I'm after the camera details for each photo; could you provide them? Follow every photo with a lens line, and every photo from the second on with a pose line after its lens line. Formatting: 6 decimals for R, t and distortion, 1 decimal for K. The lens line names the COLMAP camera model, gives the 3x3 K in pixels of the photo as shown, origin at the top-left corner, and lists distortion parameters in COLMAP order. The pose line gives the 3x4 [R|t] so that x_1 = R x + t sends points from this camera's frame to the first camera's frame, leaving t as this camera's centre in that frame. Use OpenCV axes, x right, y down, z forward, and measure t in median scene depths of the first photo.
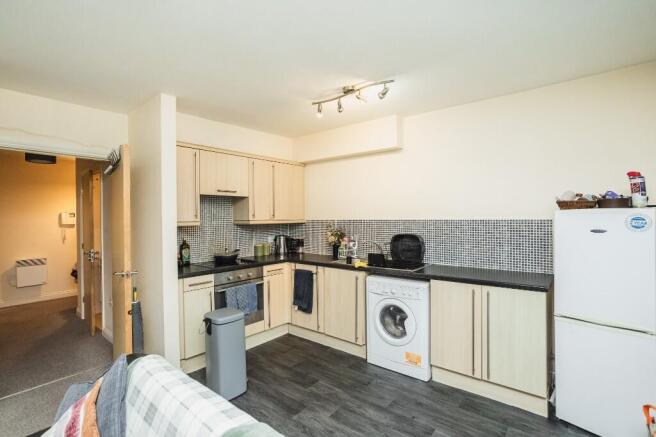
lens RADIAL K [[318.0, 0, 325.3], [0, 318.0, 216.9], [0, 0, 1]] dist [-0.045677, 0.026277]
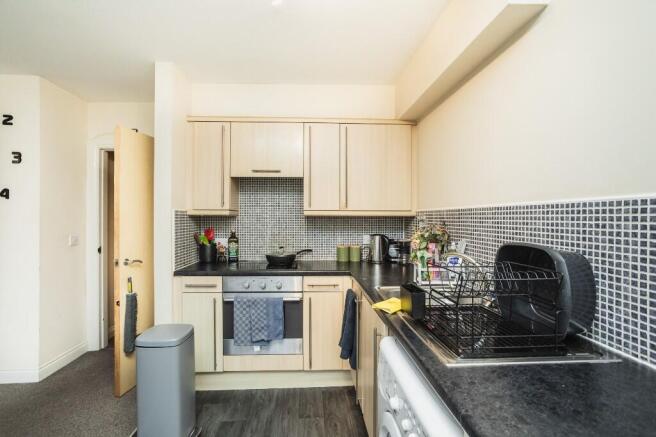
lens RADIAL K [[318.0, 0, 325.3], [0, 318.0, 216.9], [0, 0, 1]] dist [-0.045677, 0.026277]
pose [[0.665617, 0.012815, -0.746184, 0.344343], [-0.008461, 0.999918, 0.009626, 0.020009], [0.746246, -0.000094, 0.665670, 0.577240]]
